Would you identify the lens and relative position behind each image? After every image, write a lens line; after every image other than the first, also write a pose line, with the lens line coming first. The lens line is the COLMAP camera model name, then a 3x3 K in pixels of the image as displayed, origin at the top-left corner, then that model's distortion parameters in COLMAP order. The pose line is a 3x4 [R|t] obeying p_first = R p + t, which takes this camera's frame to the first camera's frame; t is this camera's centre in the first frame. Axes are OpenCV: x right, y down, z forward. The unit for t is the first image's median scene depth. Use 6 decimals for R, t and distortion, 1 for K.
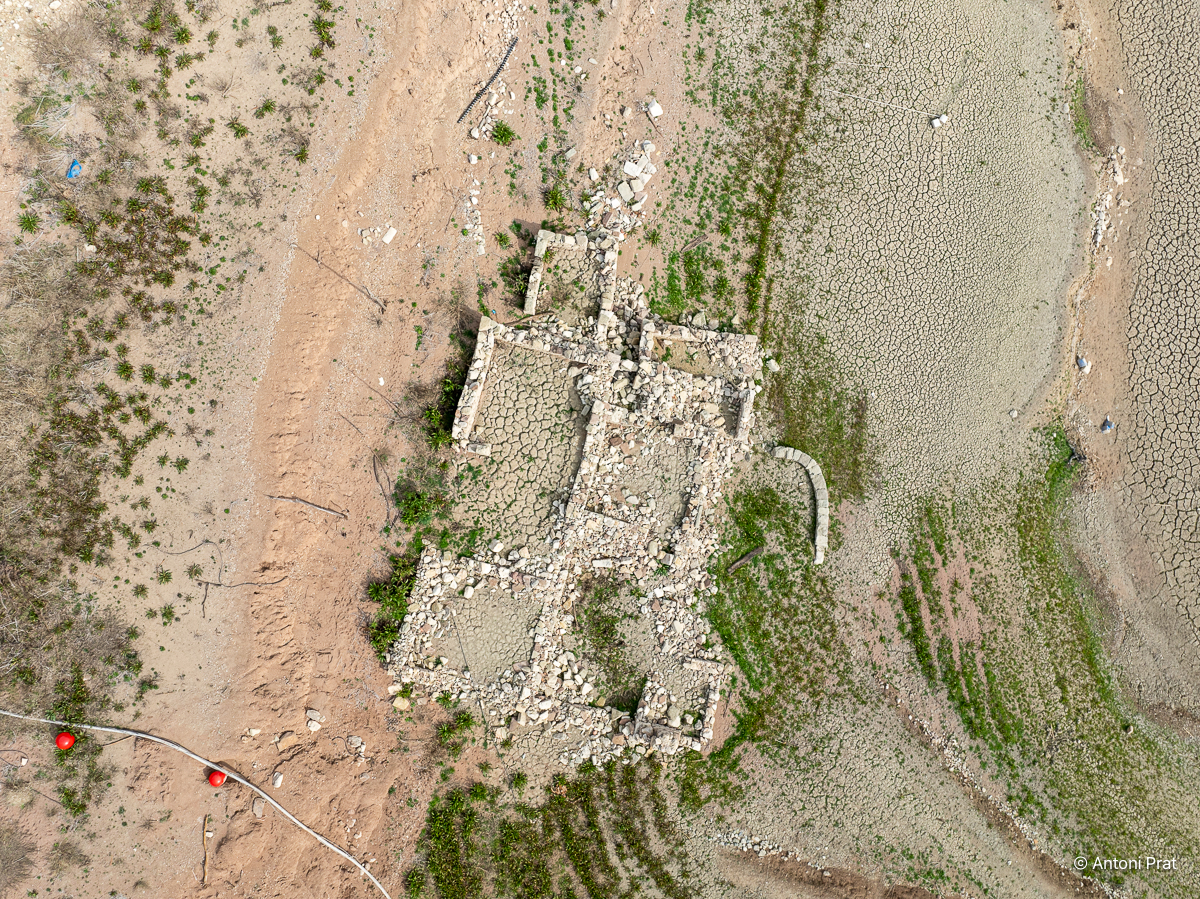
lens RADIAL K [[913.4, 0, 594.4], [0, 913.4, 424.4], [0, 0, 1]] dist [-0.040528, -0.005782]
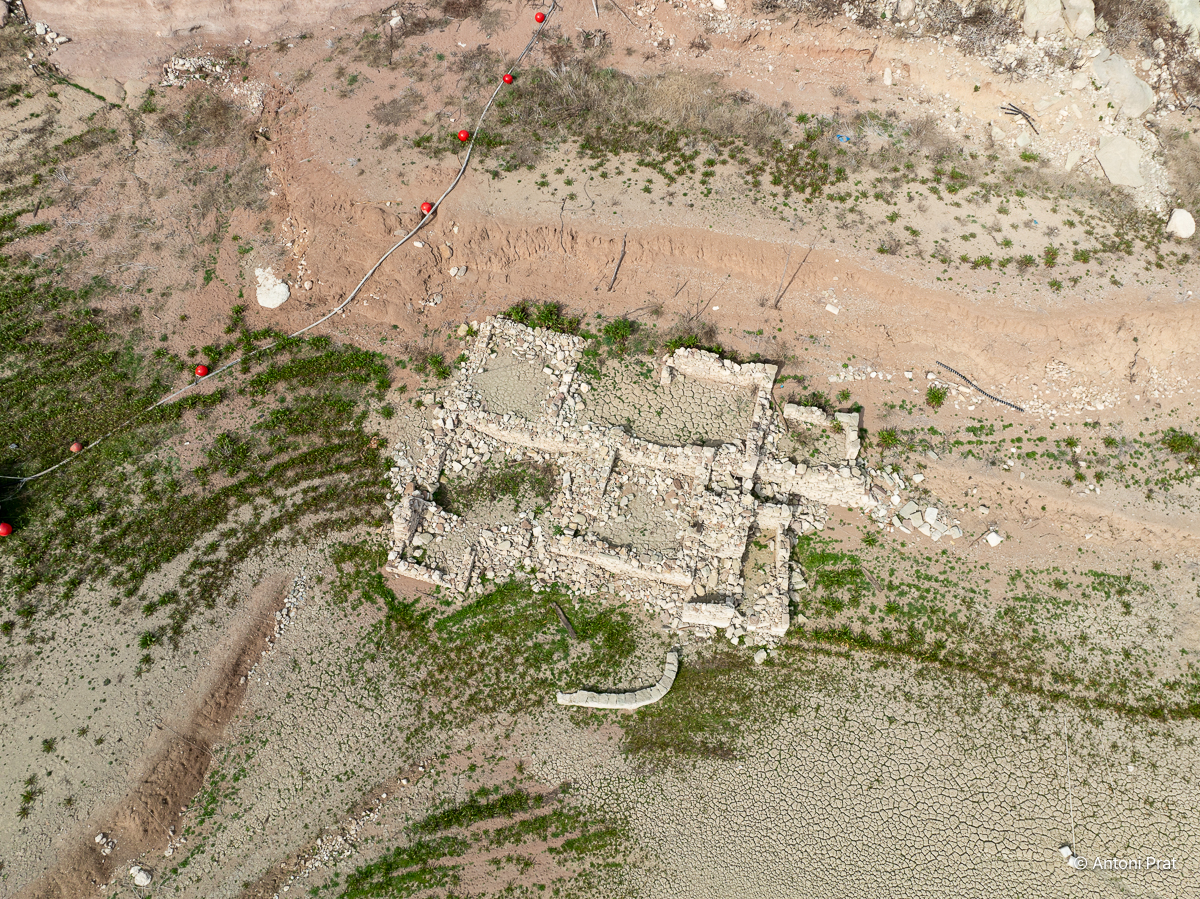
lens RADIAL K [[835.1, 0, 592.7], [0, 835.1, 444.7], [0, 0, 1]] dist [-0.045842, -0.003230]
pose [[-0.004644, 0.814322, -0.580395, 0.563798], [-0.998502, 0.027870, 0.047093, 0.070882], [0.054525, 0.579744, 0.812972, 0.146229]]
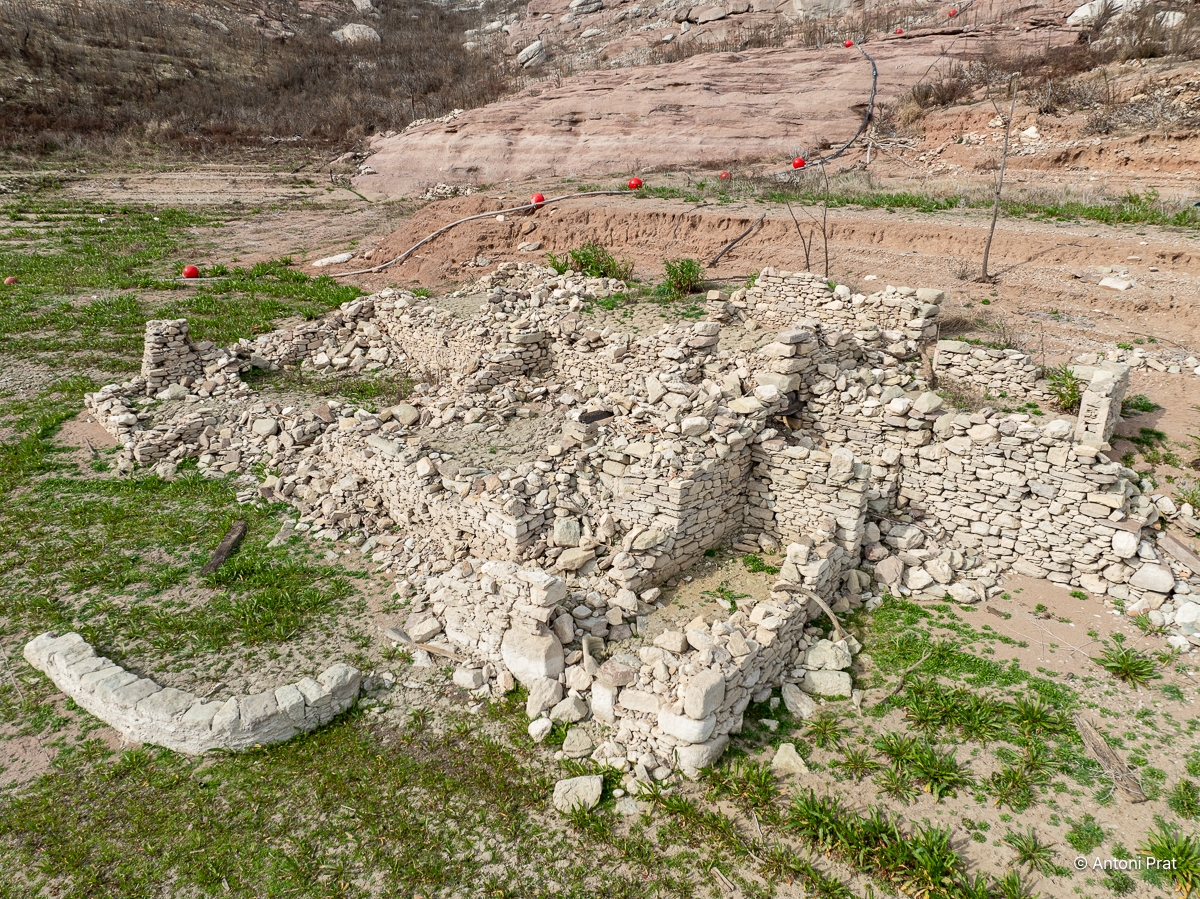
lens RADIAL K [[846.7, 0, 596.5], [0, 846.7, 445.3], [0, 0, 1]] dist [-0.056872, 0.029716]
pose [[-0.522988, 0.241908, -0.817291, 0.395438], [-0.851675, -0.110449, 0.512299, -0.196880], [0.033660, 0.963992, 0.263791, 0.893406]]
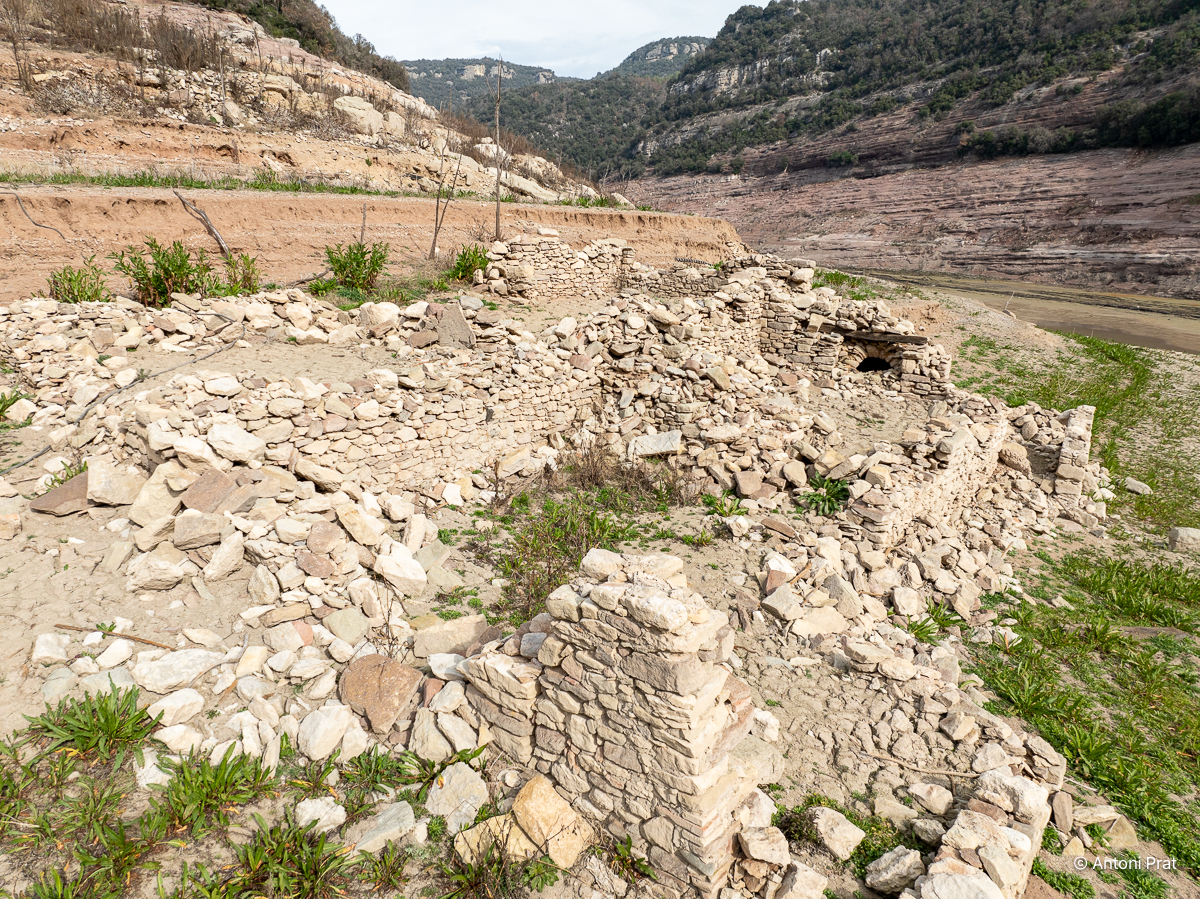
lens RADIAL K [[846.7, 0, 596.5], [0, 846.7, 445.3], [0, 0, 1]] dist [-0.056872, 0.029716]
pose [[0.912434, 0.102456, -0.396190, 0.116567], [-0.408095, 0.299656, -0.862360, 0.438747], [0.030367, 0.948530, 0.315229, 0.892041]]
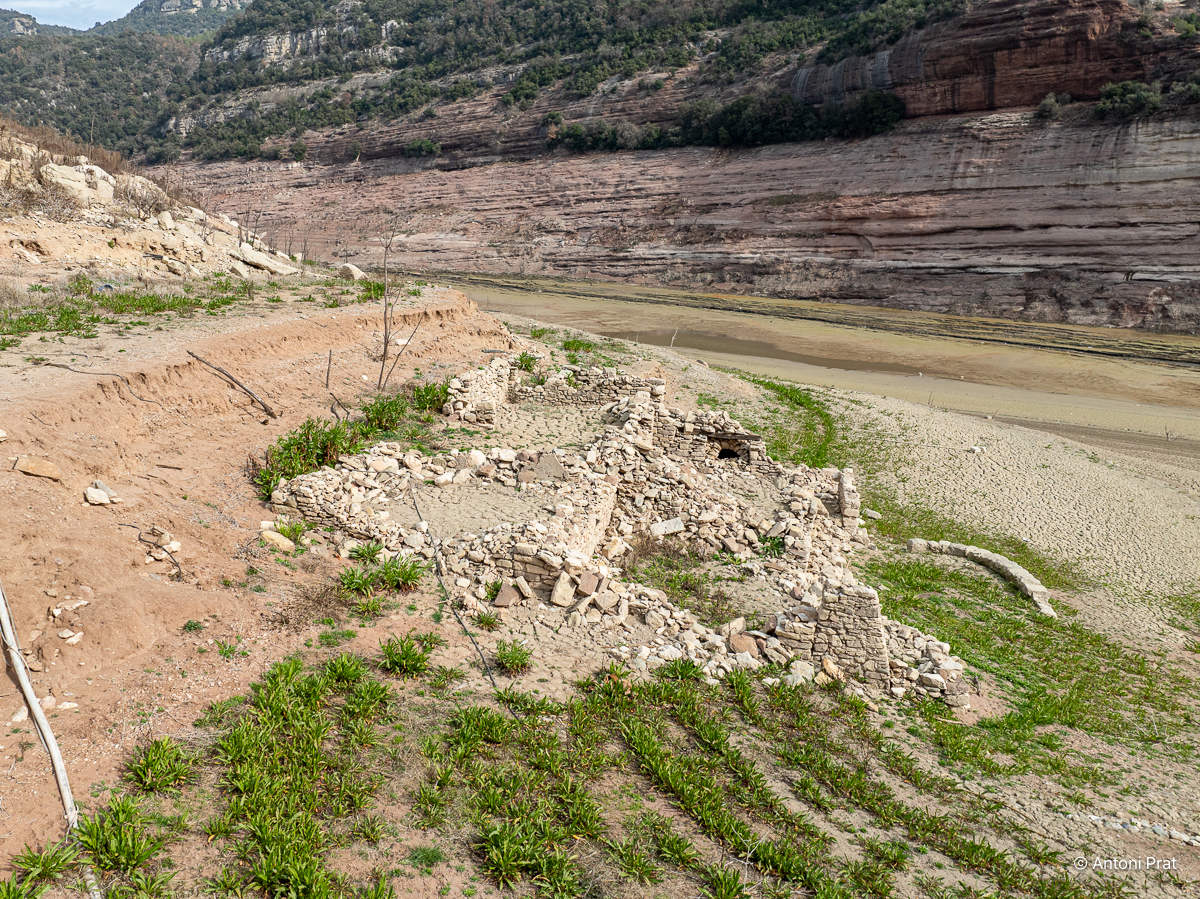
lens RADIAL K [[1032.1, 0, 538.8], [0, 1032.1, 400.5], [0, 0, 1]] dist [0.009924, -0.067044]
pose [[0.999702, 0.005506, -0.023785, -0.058695], [-0.024407, 0.248024, -0.968447, 0.776281], [0.000567, 0.968738, 0.248084, 0.750406]]
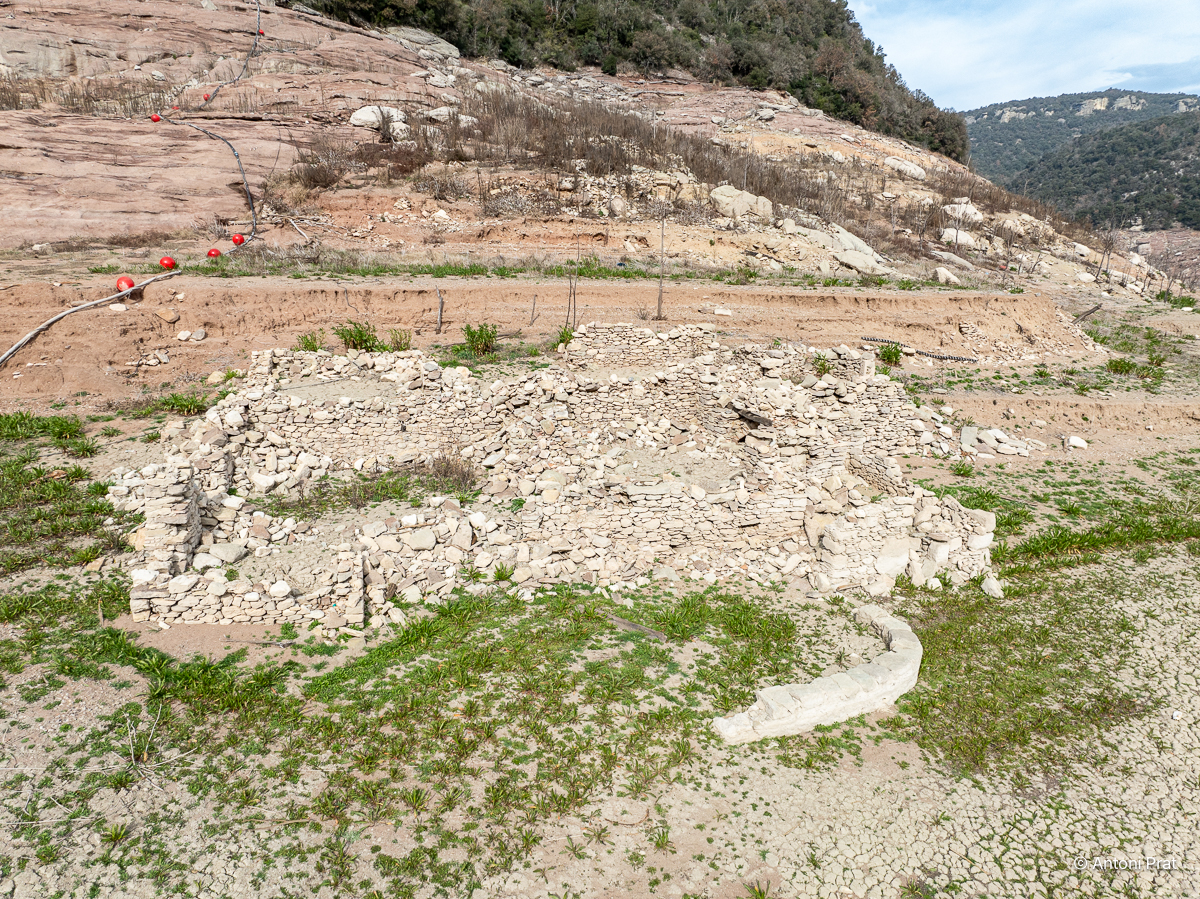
lens RADIAL K [[846.7, 0, 596.5], [0, 846.7, 445.3], [0, 0, 1]] dist [-0.056872, 0.029716]
pose [[0.474525, 0.184803, -0.860624, 0.499229], [-0.878468, 0.161460, -0.449694, 0.332831], [0.055851, 0.969422, 0.238960, 0.860739]]
